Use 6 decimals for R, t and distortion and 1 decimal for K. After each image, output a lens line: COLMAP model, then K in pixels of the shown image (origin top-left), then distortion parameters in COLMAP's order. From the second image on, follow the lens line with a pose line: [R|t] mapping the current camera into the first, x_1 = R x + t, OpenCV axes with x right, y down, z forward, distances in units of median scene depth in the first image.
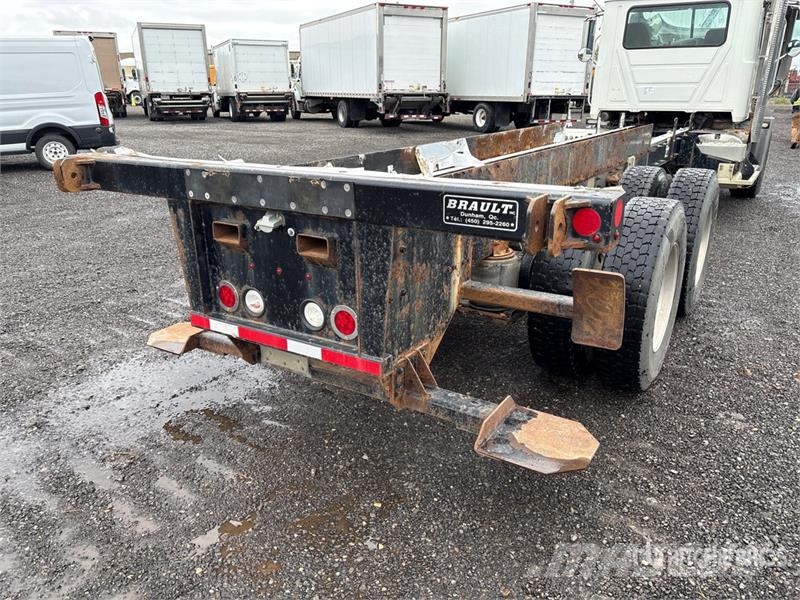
lens RADIAL K [[599.2, 0, 401.4], [0, 599.2, 295.7], [0, 0, 1]] dist [0.051952, -0.055671]
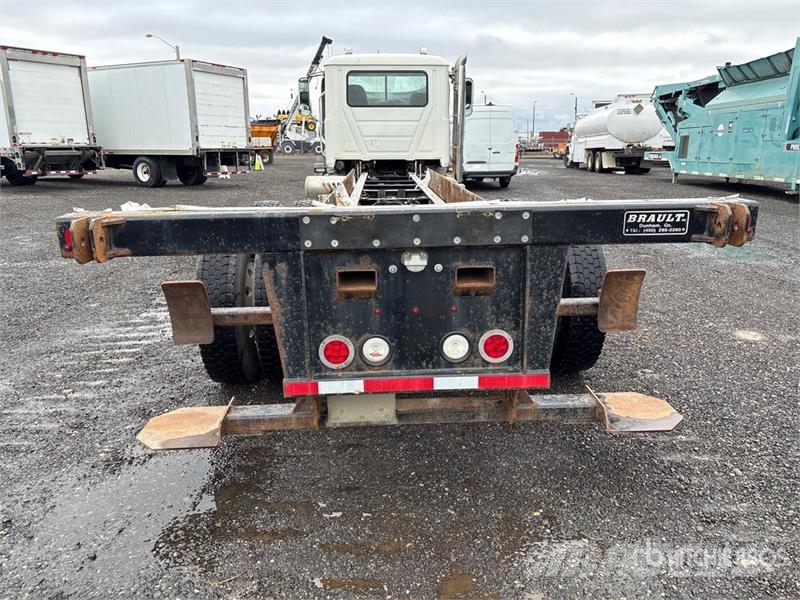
lens RADIAL K [[599.2, 0, 401.4], [0, 599.2, 295.7], [0, 0, 1]] dist [0.051952, -0.055671]
pose [[0.819152, -0.145757, 0.554748, -0.095640], [0.191560, 0.981161, -0.025067, -0.004706], [-0.540643, 0.126801, 0.831641, 0.020886]]
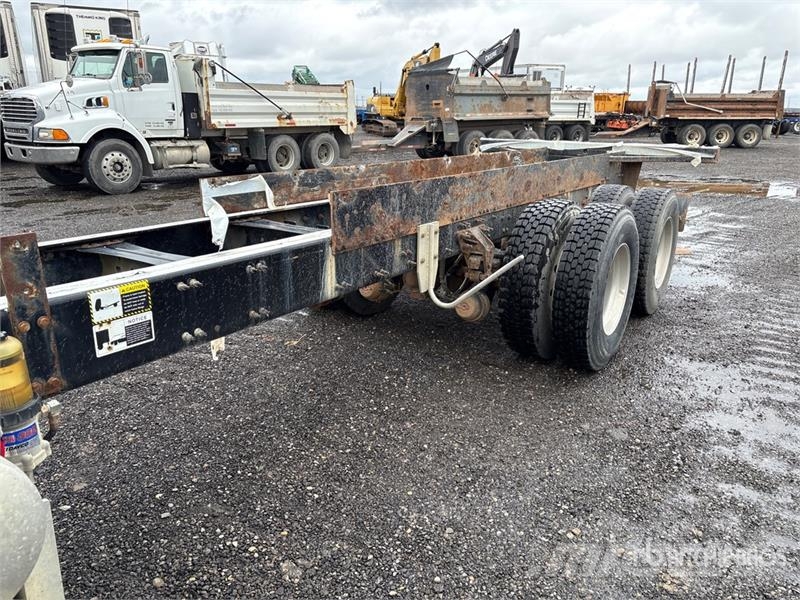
lens RADIAL K [[597.1, 0, 409.2], [0, 597.1, 302.7], [0, 0, 1]] dist [0.043586, -0.036295]
pose [[-0.999922, -0.009521, 0.008063, 0.068616], [-0.002891, 0.805481, 0.592614, -0.149249], [-0.012137, 0.592545, -0.805446, 0.436474]]
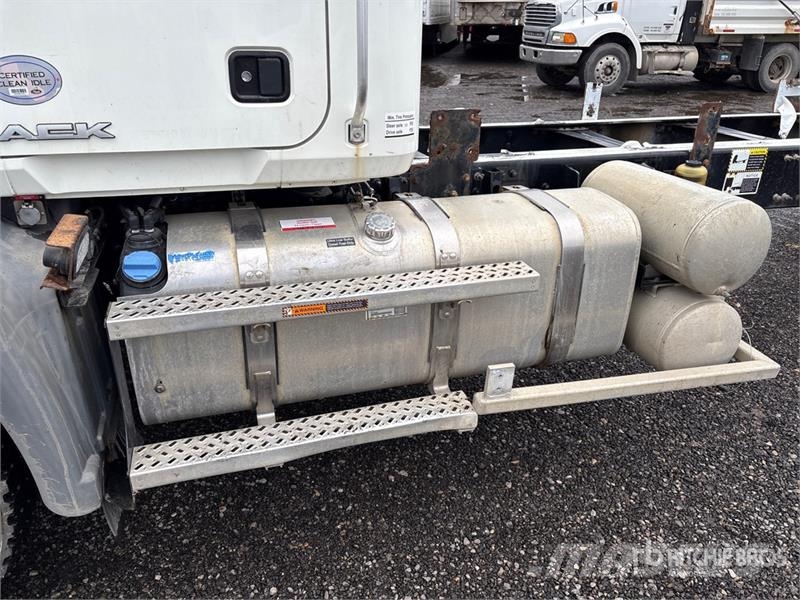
lens RADIAL K [[597.2, 0, 402.1], [0, 597.2, 300.5], [0, 0, 1]] dist [0.068640, -0.077509]
pose [[-0.763359, -0.284391, 0.580004, 0.086558], [0.199246, 0.750439, 0.630193, -0.170429], [-0.614479, 0.596627, -0.516191, 0.497204]]
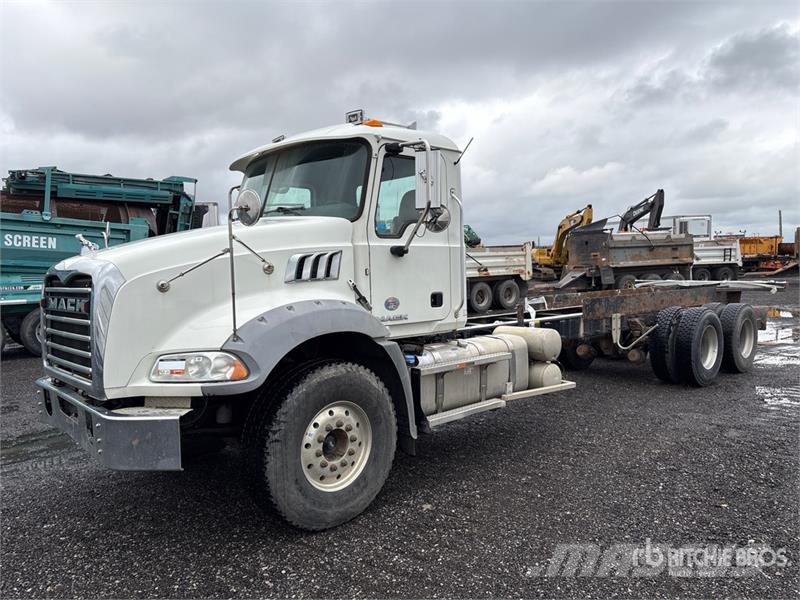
lens RADIAL K [[597.1, 0, 409.2], [0, 597.1, 302.7], [0, 0, 1]] dist [0.043586, -0.036295]
pose [[-0.968944, 0.009564, 0.247096, 0.100295], [0.104488, 0.921498, 0.374064, -0.242463], [-0.224121, 0.388266, -0.893879, 0.682329]]
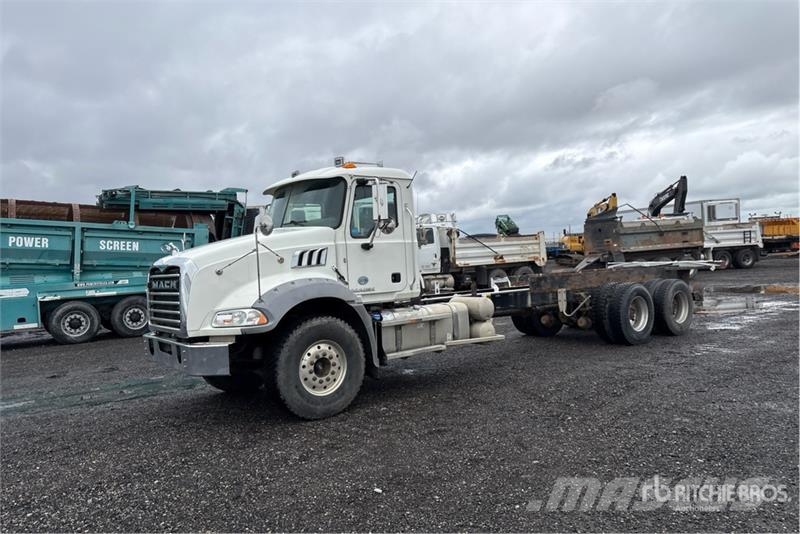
lens RADIAL K [[596.6, 0, 409.6], [0, 596.6, 256.7], [0, 0, 1]] dist [0.025745, -0.005389]
pose [[-0.944259, 0.051726, 0.325114, 0.018640], [0.156729, 0.939111, 0.305788, -0.275353], [-0.289501, 0.339698, -0.894871, 0.786306]]
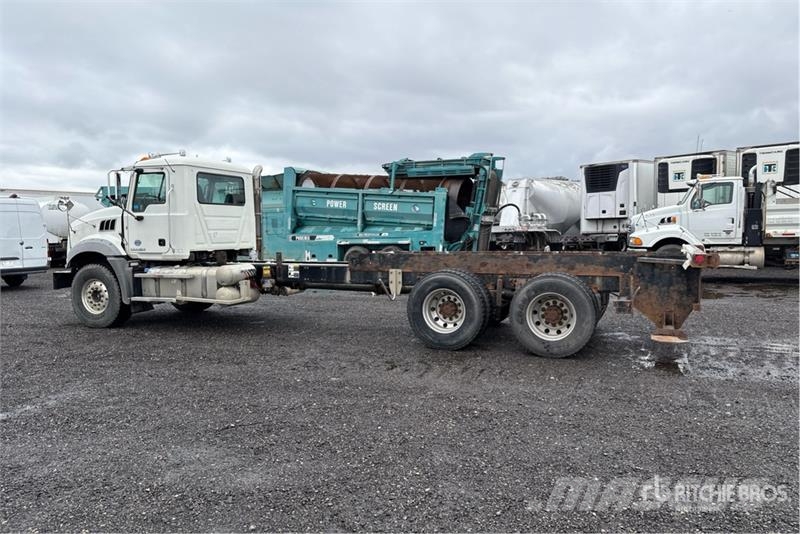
lens RADIAL K [[596.2, 0, 417.9], [0, 596.2, 268.7], [0, 0, 1]] dist [0.087809, -0.002527]
pose [[-0.207251, -0.060482, 0.976416, -0.390079], [0.331605, 0.934656, 0.128281, -0.121198], [-0.920372, 0.350371, -0.173652, 0.351497]]
